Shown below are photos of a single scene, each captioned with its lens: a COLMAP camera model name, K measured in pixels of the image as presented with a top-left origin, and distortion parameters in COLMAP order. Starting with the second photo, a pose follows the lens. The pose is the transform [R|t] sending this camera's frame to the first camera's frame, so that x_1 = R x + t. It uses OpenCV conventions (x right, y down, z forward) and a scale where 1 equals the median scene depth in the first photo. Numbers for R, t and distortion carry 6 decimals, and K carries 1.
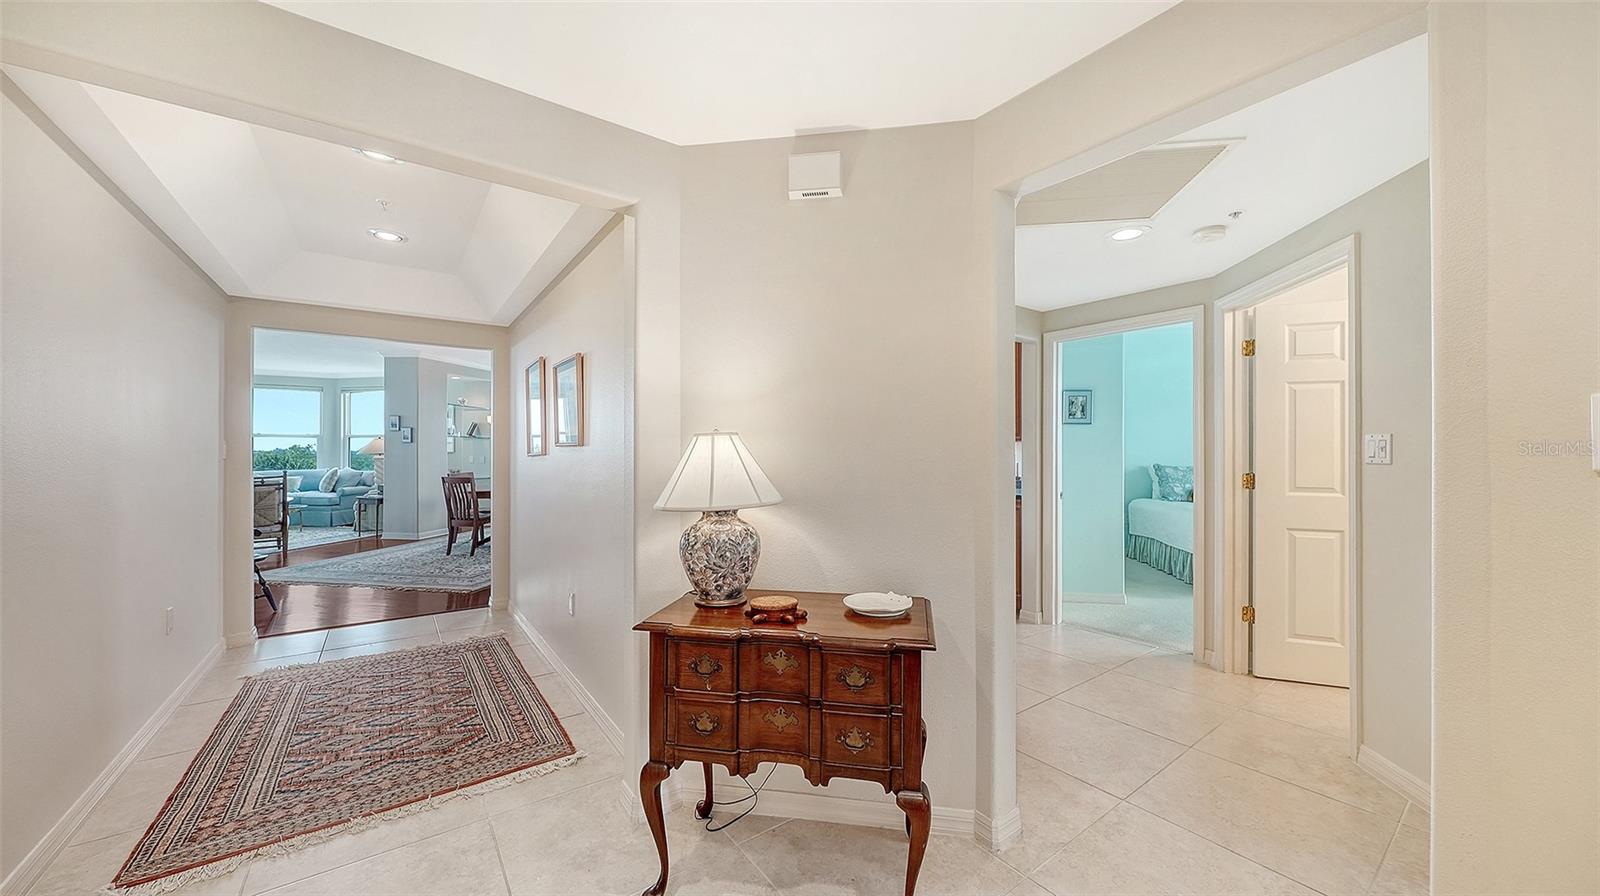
lens RADIAL K [[565.4, 0, 810.0], [0, 565.4, 446.5], [0, 0, 1]] dist [-0.001569, -0.000089]
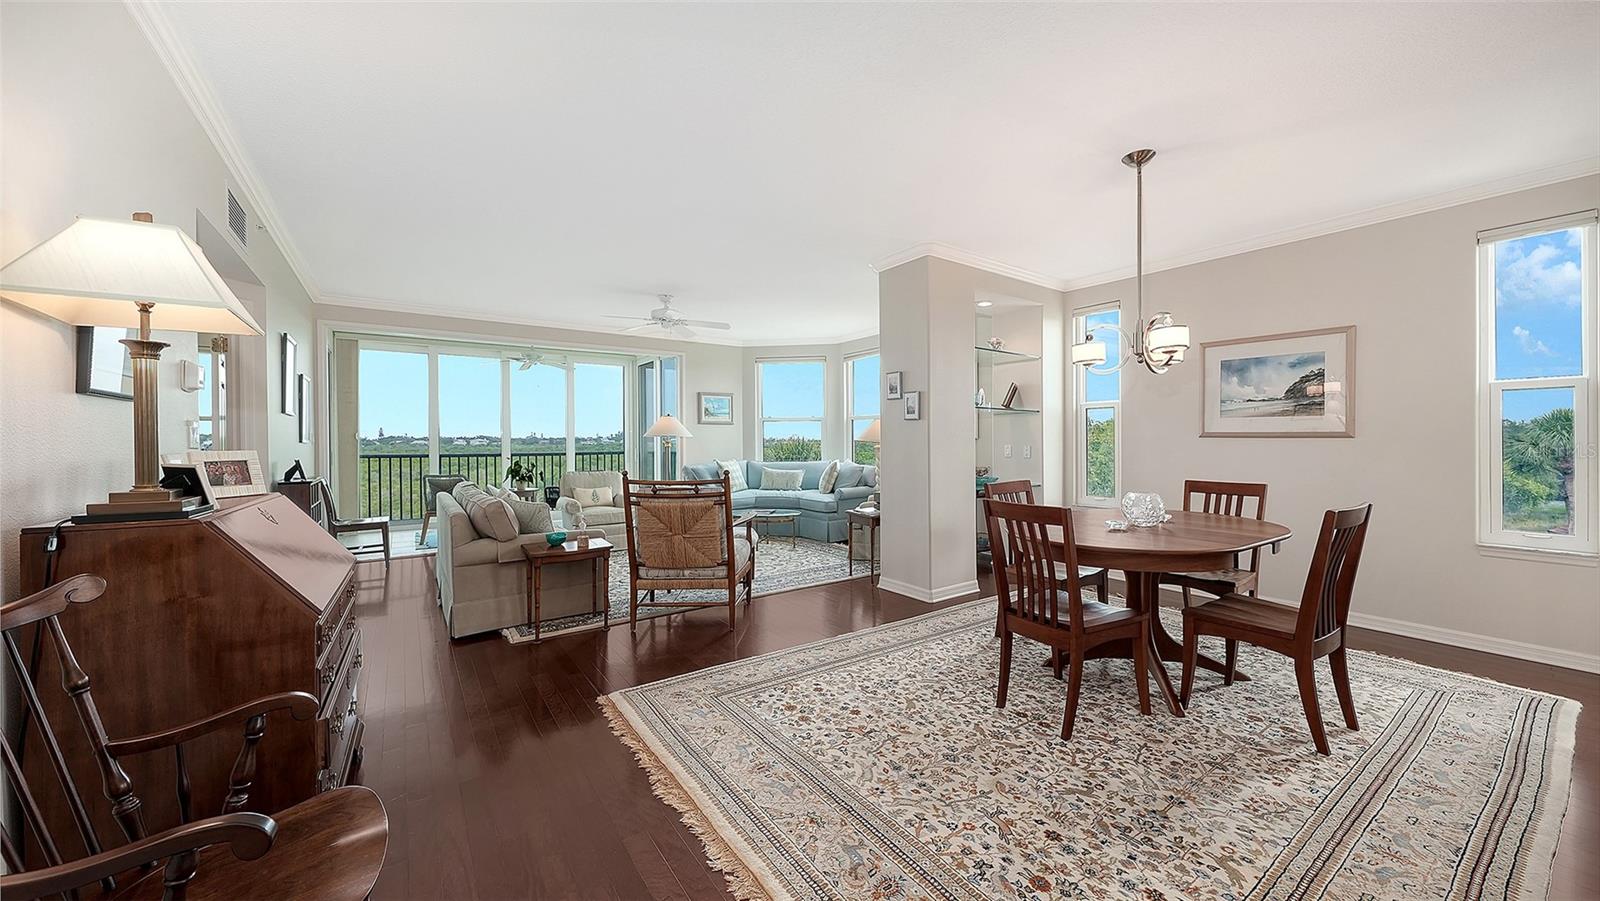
lens RADIAL K [[581.7, 0, 817.0], [0, 581.7, 433.0], [0, 0, 1]] dist [-0.001640, -0.000179]
pose [[0.702100, -0.011581, -0.711984, -0.321380], [0.008707, 0.999933, -0.007679, 0.007910], [0.712025, -0.000808, 0.702153, 0.458699]]
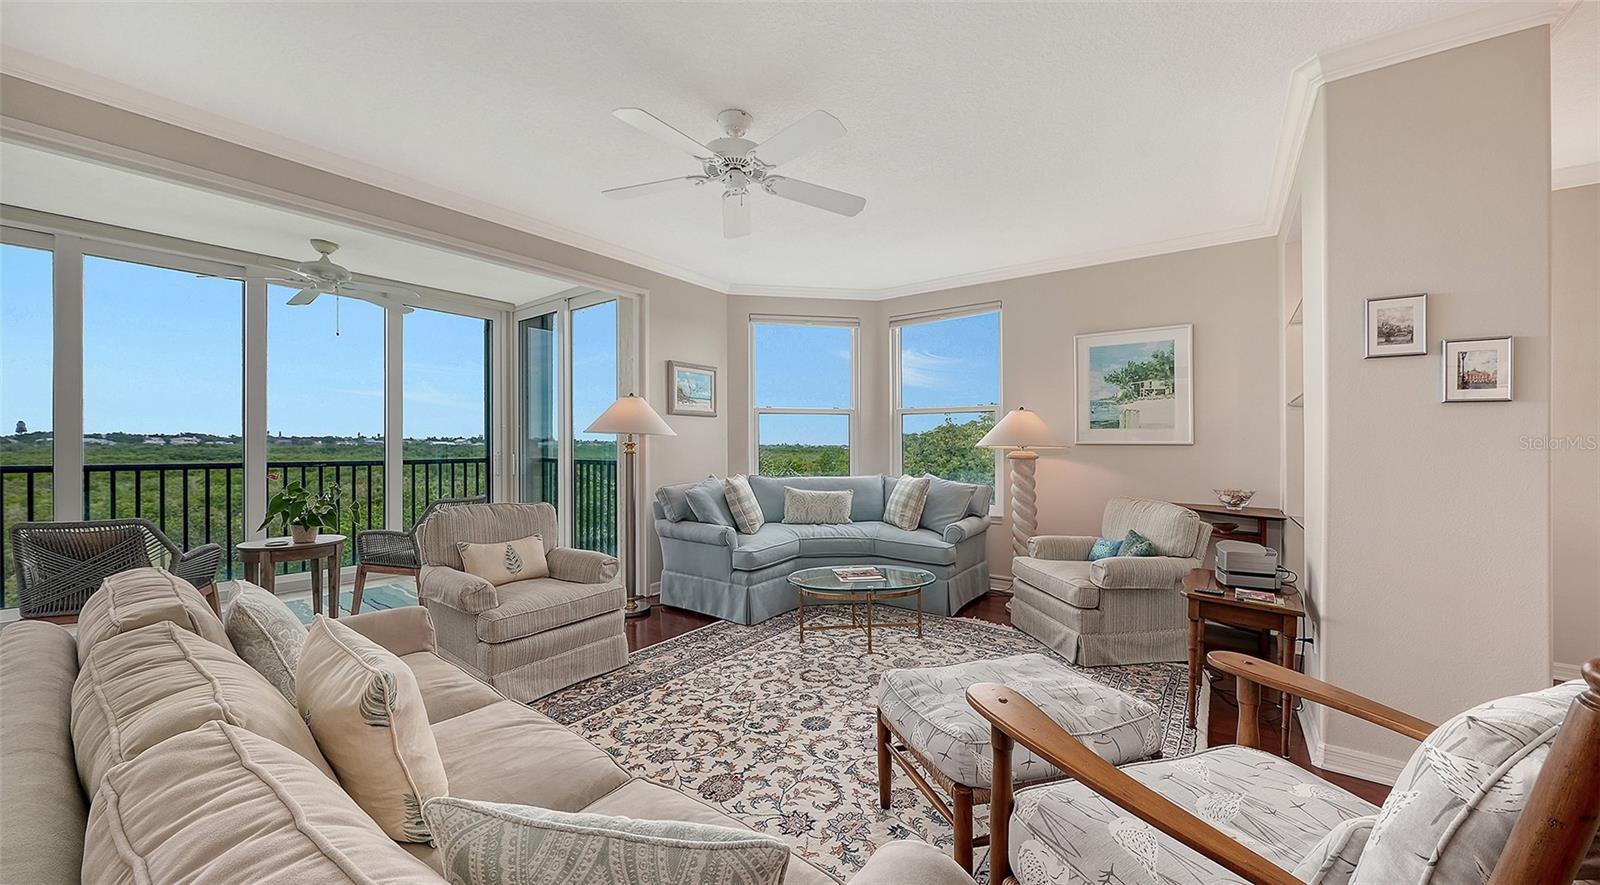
lens RADIAL K [[560.8, 0, 802.4], [0, 560.8, 443.2], [0, 0, 1]] dist [-0.007127, 0.000168]
pose [[0.886418, 0.004815, -0.462860, -0.727275], [-0.003074, 0.999985, 0.004517, 0.009164], [0.462875, -0.002581, 0.886420, 0.558569]]
